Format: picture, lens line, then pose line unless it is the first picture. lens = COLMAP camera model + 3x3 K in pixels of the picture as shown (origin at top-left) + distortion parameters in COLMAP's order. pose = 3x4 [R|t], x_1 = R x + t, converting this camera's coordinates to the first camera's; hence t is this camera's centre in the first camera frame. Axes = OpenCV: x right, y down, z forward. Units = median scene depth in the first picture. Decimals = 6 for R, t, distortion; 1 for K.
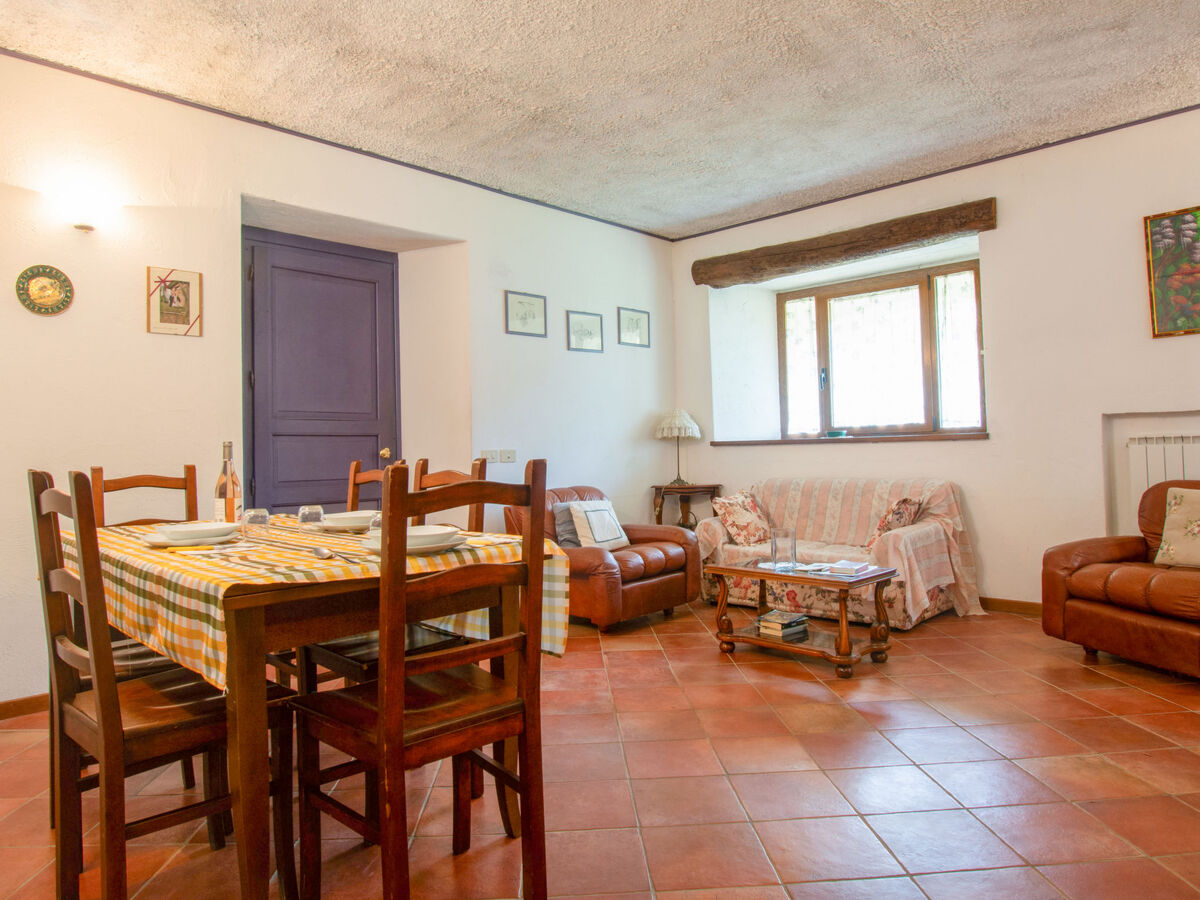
lens RADIAL K [[764.0, 0, 614.7], [0, 764.0, 430.2], [0, 0, 1]] dist [0.004516, -0.003474]
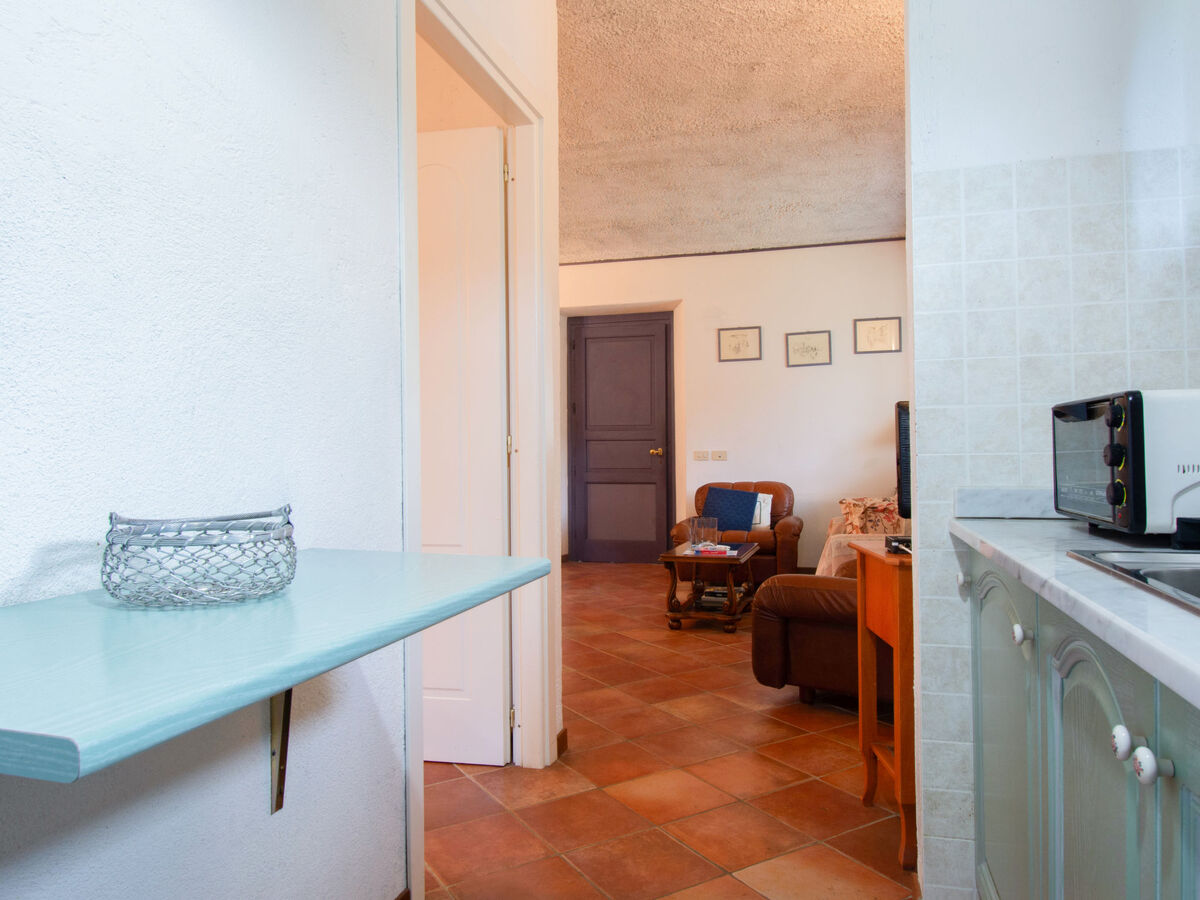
lens RADIAL K [[810.9, 0, 601.6], [0, 810.9, 450.4], [0, 0, 1]] dist [0.006424, 0.000993]
pose [[0.470033, 0.015631, -0.882510, 1.037499], [0.020818, 0.999369, 0.028789, -0.020298], [0.882403, -0.031904, 0.469411, 0.173194]]
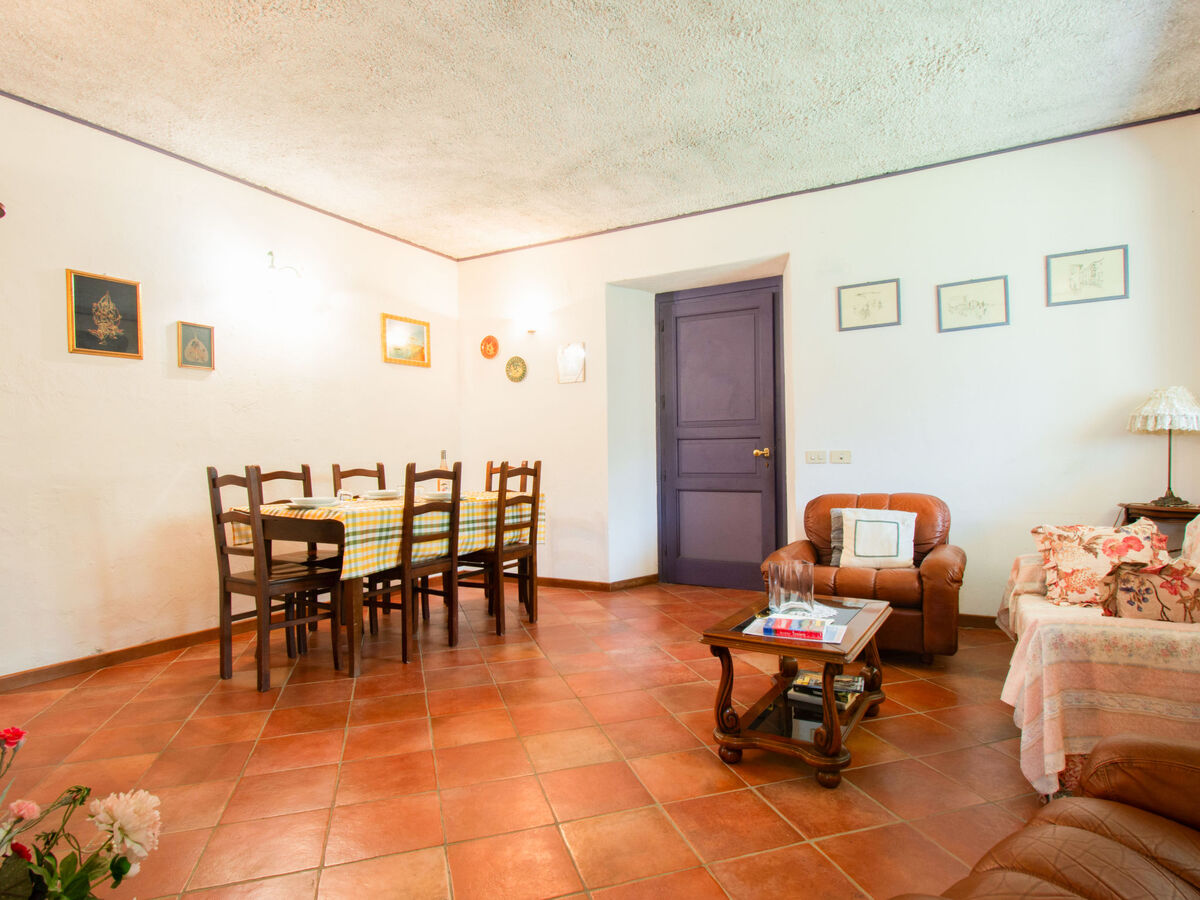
lens RADIAL K [[671.3, 0, 609.6], [0, 671.3, 457.2], [0, 0, 1]] dist [0.014147, -0.000014]
pose [[0.258832, 0.020655, -0.965702, 0.643221], [0.033689, 0.998970, 0.030396, -0.002260], [0.965335, -0.040401, 0.257869, 0.511164]]
